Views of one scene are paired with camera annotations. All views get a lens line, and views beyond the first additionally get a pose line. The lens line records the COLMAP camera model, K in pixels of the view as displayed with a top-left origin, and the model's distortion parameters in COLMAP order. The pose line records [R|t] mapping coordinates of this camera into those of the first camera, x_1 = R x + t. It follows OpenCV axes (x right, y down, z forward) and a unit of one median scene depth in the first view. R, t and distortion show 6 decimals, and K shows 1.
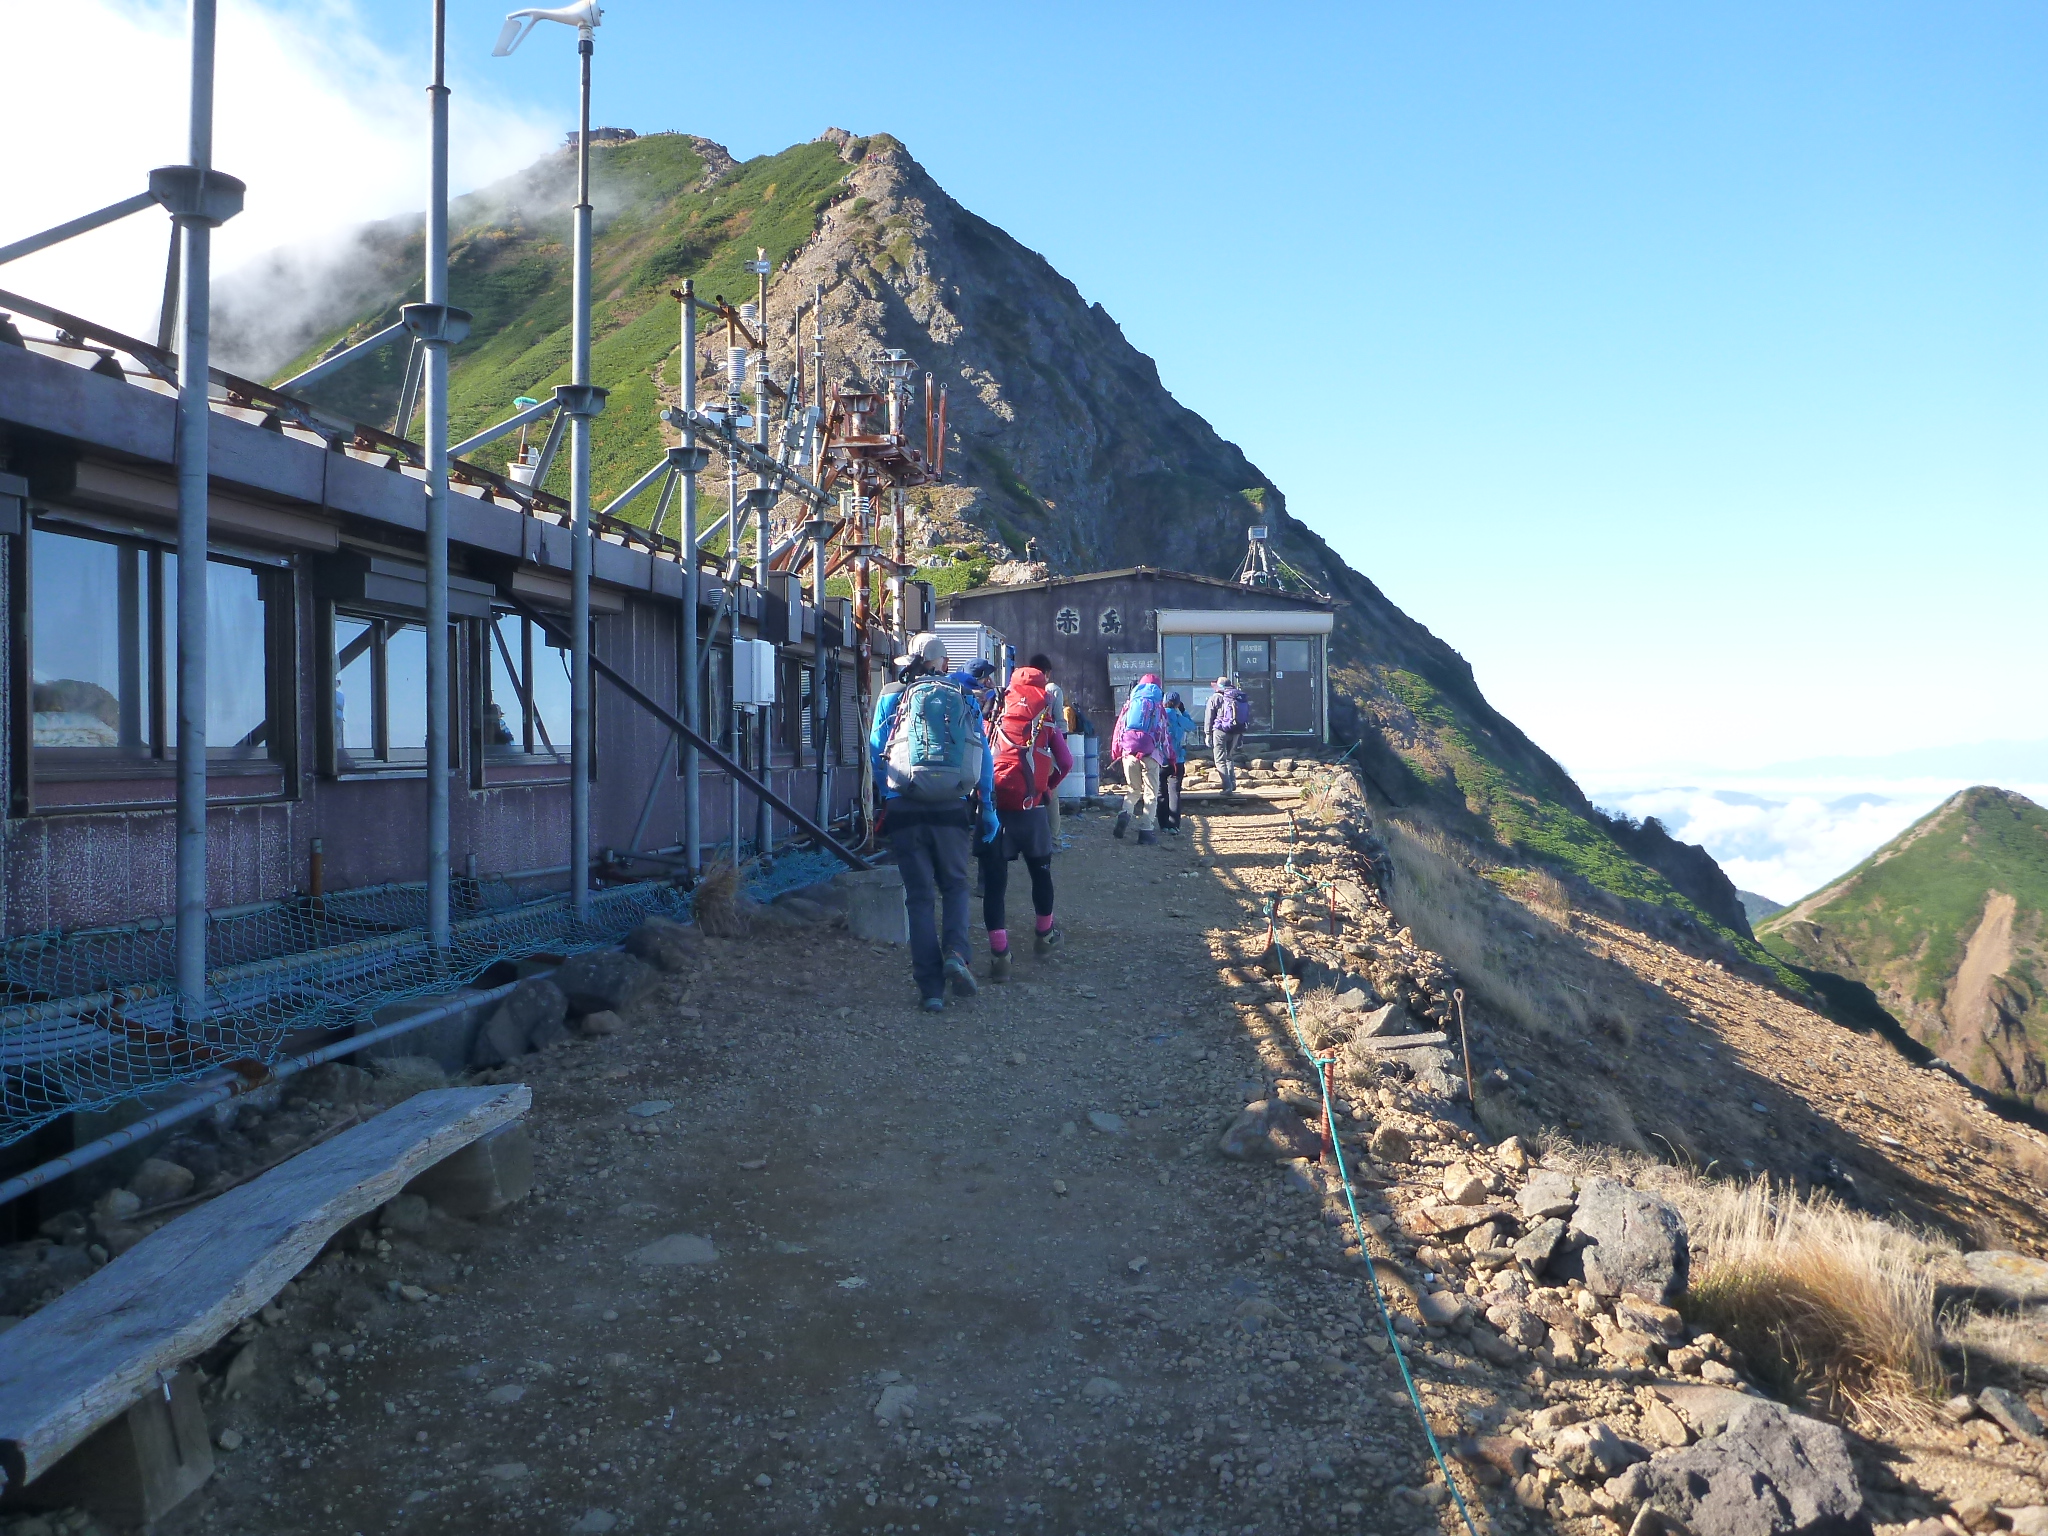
lens RADIAL K [[1668.1, 0, 1024.0], [0, 1668.1, 768.0], [0, 0, 1]] dist [-0.064905, 0.003165]
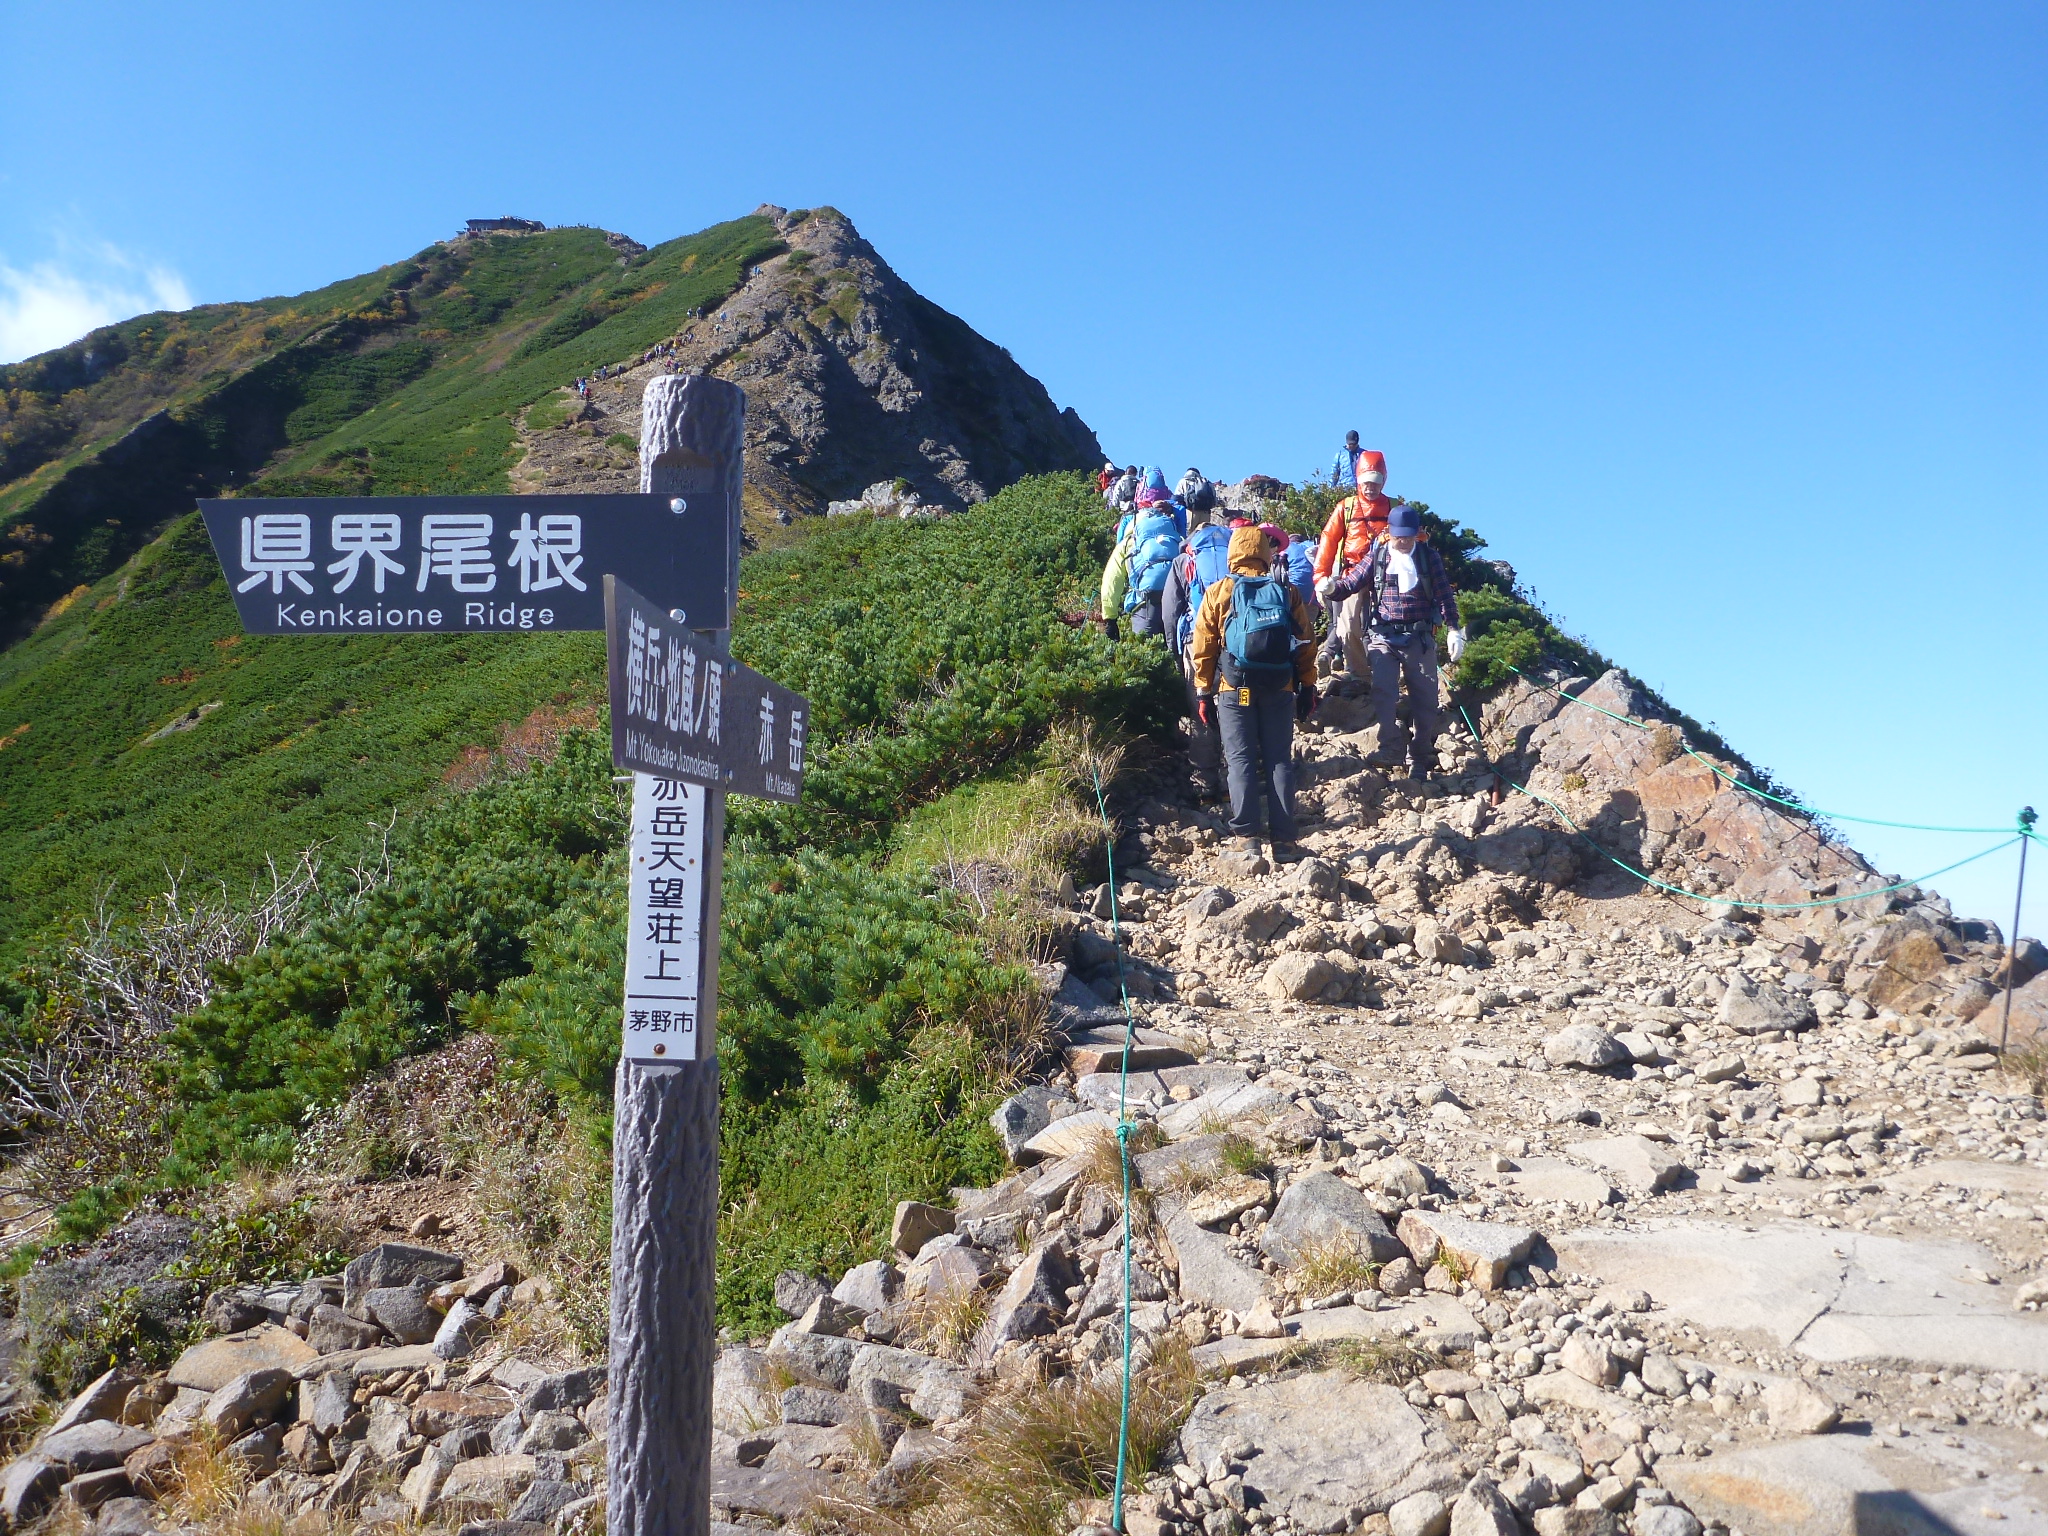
lens RADIAL K [[1668.1, 0, 1024.0], [0, 1668.1, 768.0], [0, 0, 1]] dist [-0.064905, 0.003165]
pose [[0.997854, 0.037063, 0.053973, -0.023306], [-0.030893, 0.993343, -0.110972, -0.002470], [-0.057727, 0.109066, 0.992357, 0.223144]]
